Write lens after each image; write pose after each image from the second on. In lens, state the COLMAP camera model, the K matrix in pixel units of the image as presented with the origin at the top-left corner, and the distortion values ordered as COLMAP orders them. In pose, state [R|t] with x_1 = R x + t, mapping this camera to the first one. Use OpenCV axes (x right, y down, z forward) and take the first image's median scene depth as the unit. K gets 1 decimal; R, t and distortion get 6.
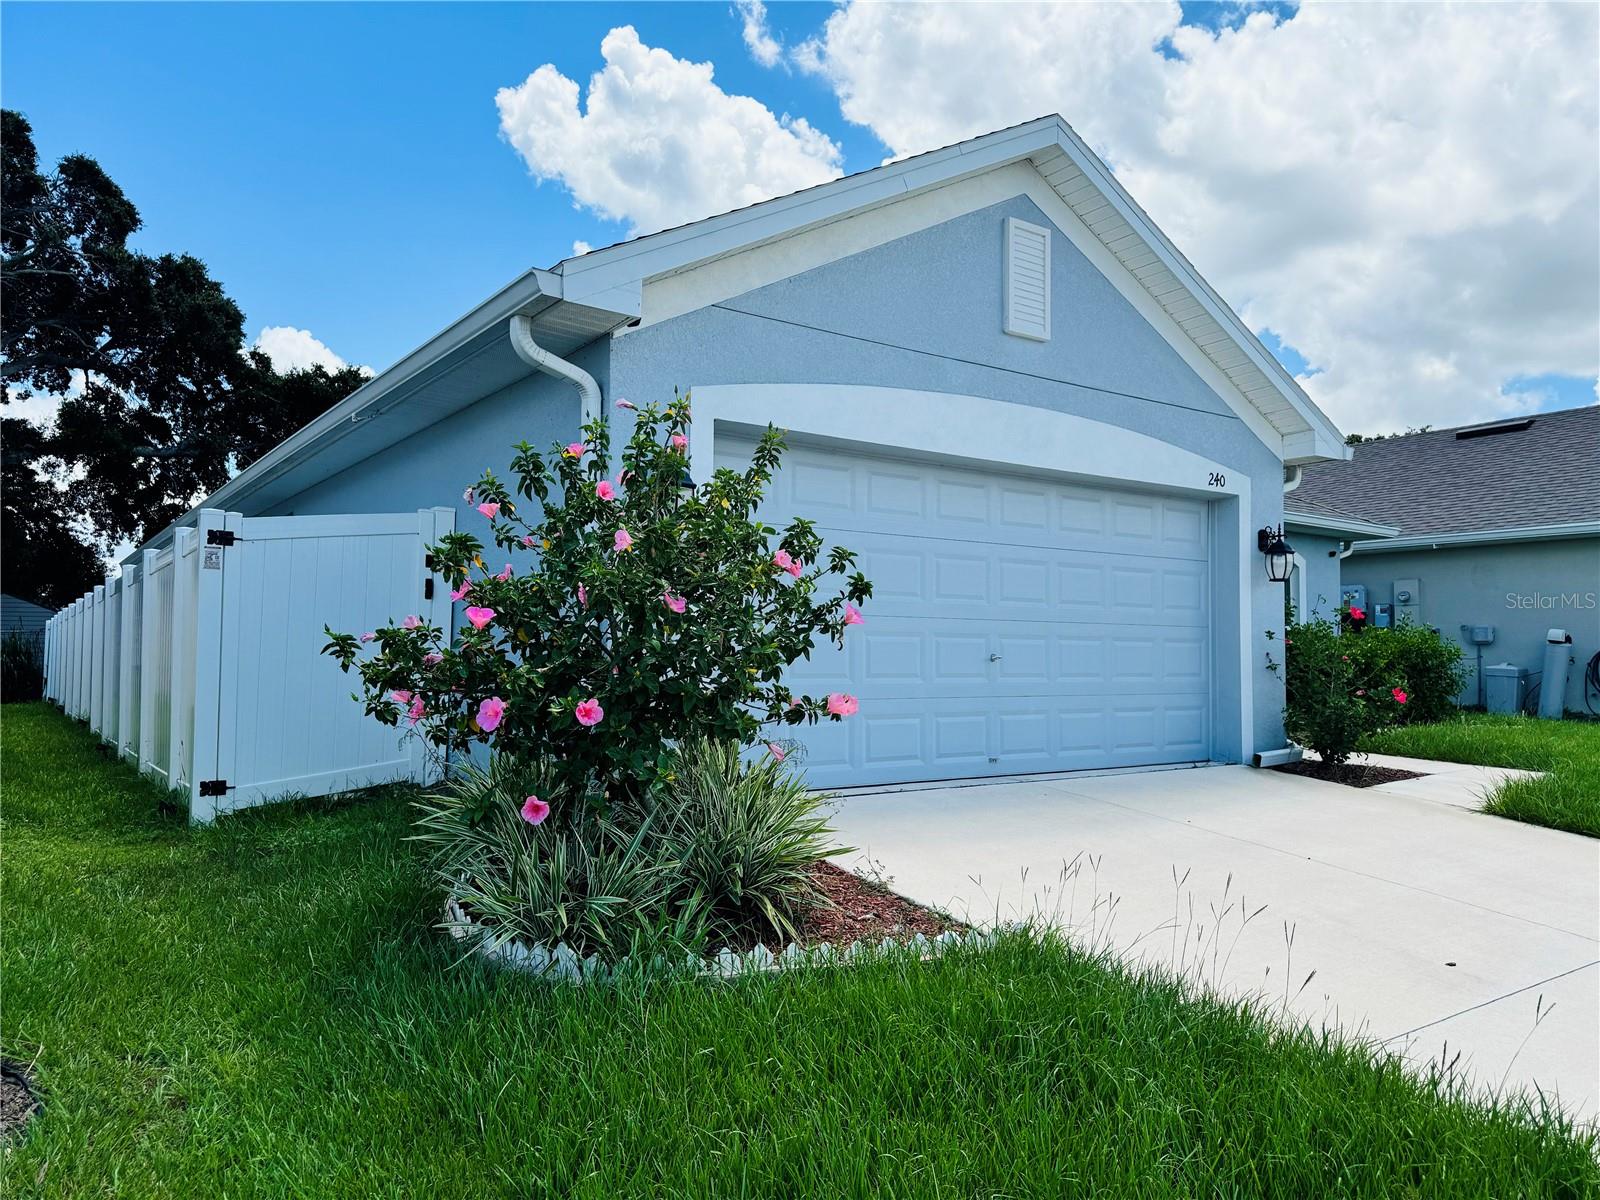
lens RADIAL K [[1133.7, 0, 808.8], [0, 1133.7, 602.6], [0, 0, 1]] dist [0.032496, -0.003989]
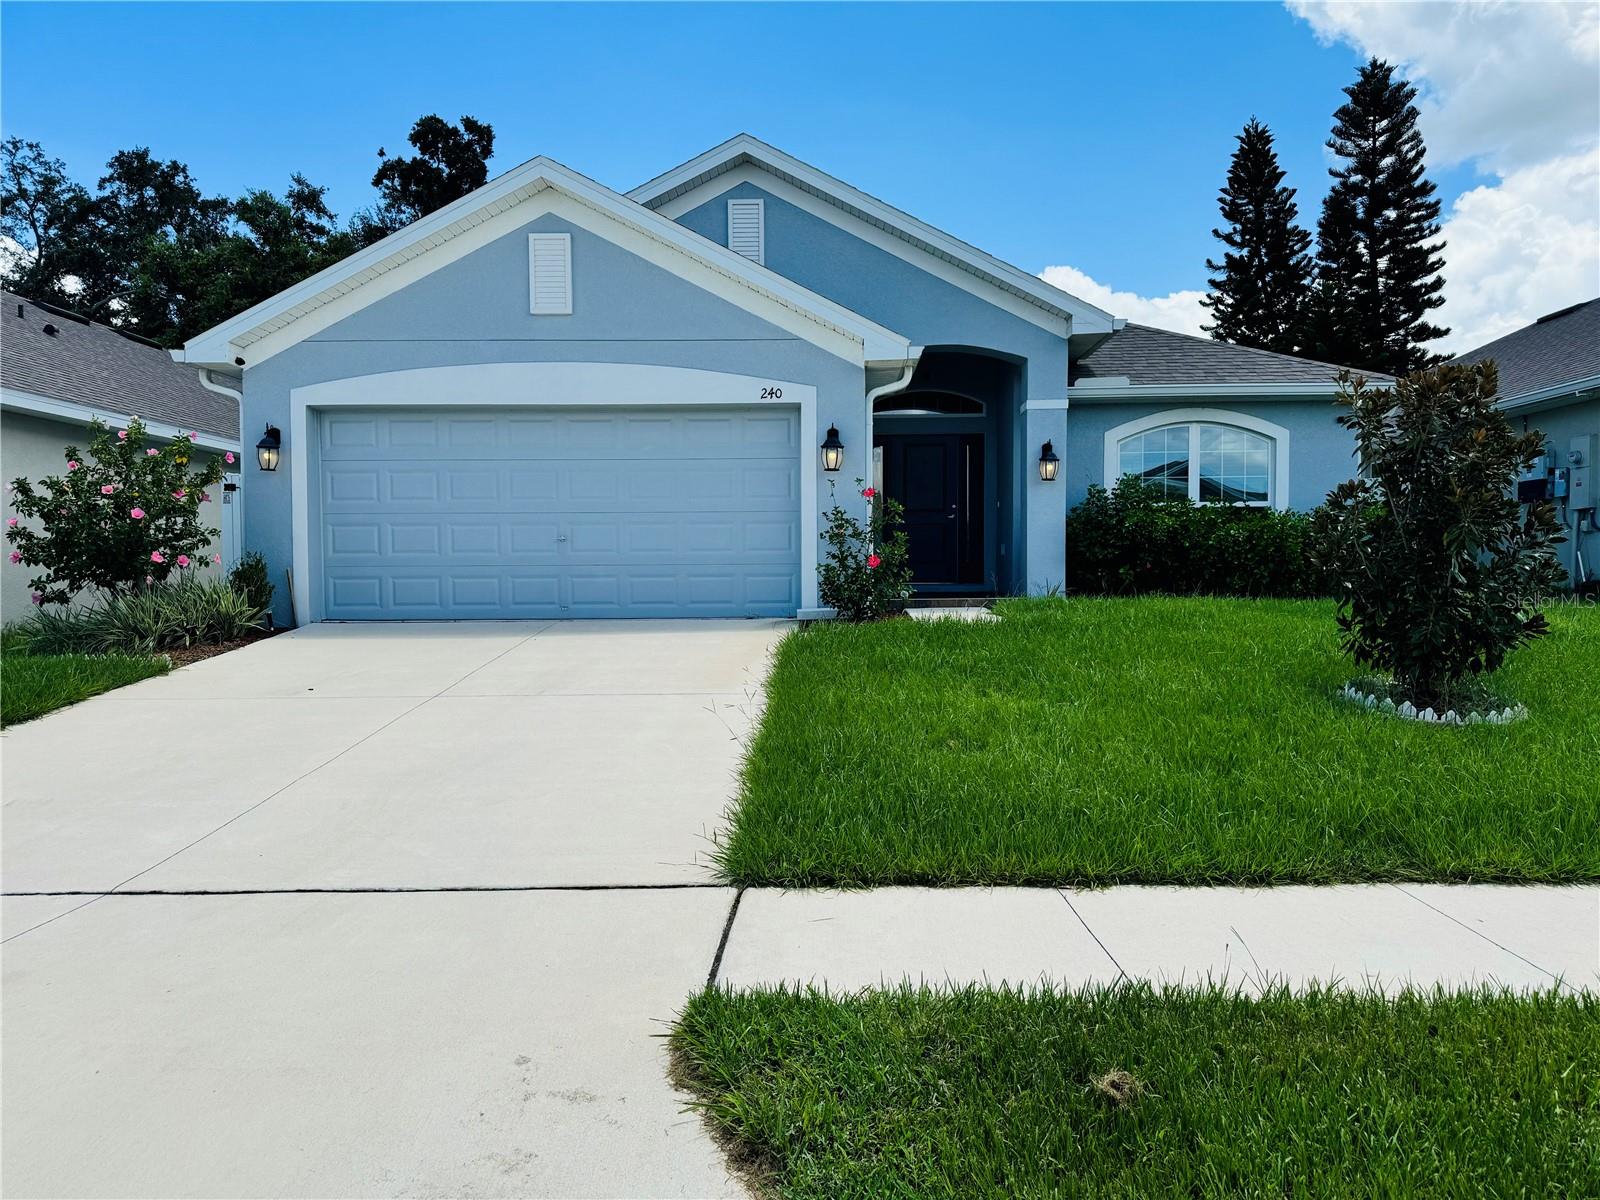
lens RADIAL K [[1133.7, 0, 799.4], [0, 1133.7, 609.8], [0, 0, 1]] dist [0.032496, -0.003989]
pose [[0.811599, 0.006570, -0.584178, 1.115812], [0.042757, 0.996587, 0.070611, 0.043467], [0.582648, -0.082286, 0.808548, -0.015677]]
